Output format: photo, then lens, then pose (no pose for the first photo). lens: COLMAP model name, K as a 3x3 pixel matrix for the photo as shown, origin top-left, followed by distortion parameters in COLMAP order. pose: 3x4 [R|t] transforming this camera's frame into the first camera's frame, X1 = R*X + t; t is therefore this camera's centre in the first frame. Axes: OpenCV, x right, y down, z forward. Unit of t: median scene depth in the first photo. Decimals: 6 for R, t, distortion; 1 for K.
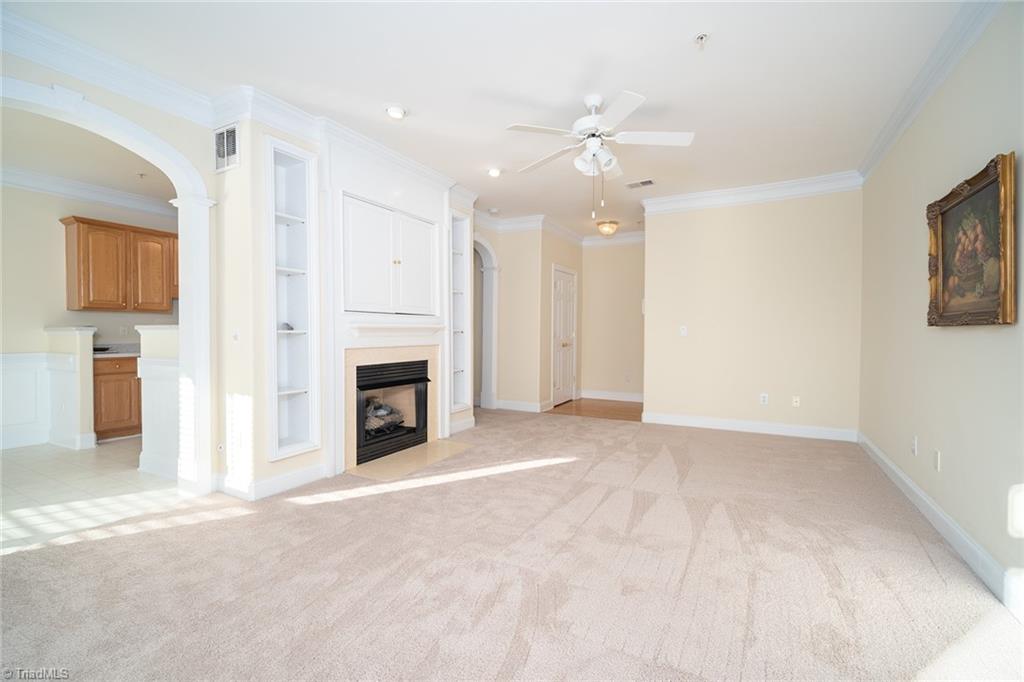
lens RADIAL K [[446.9, 0, 511.2], [0, 446.9, 337.0], [0, 0, 1]] dist [0.002869, 0.001040]
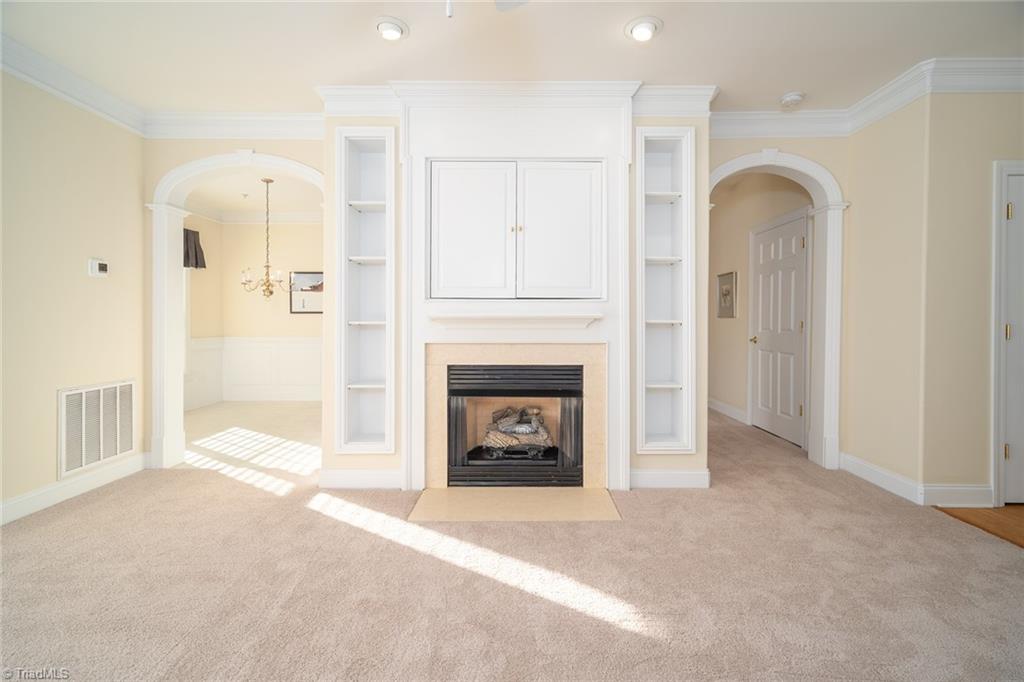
lens RADIAL K [[446.9, 0, 515.2], [0, 446.9, 324.3], [0, 0, 1]] dist [0.002869, 0.001040]
pose [[0.478597, 0.007201, -0.878005, 0.391675], [-0.013403, 0.999910, 0.000894, -0.010769], [0.877932, 0.011340, 0.478650, 0.640491]]
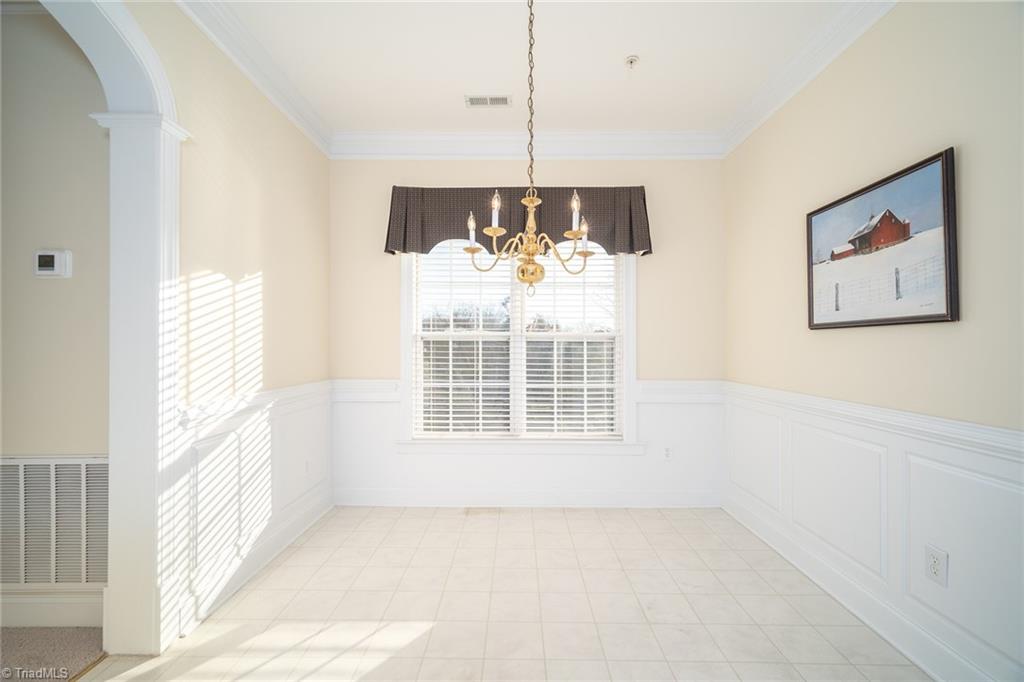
lens RADIAL K [[443.7, 0, 520.2], [0, 443.7, 342.9], [0, 0, 1]] dist [0.003947, 0.000261]
pose [[-0.878795, -0.005675, -0.477166, -0.790281], [-0.008561, 0.999956, 0.003874, -0.019760], [0.477123, 0.007490, -0.878804, 1.011573]]
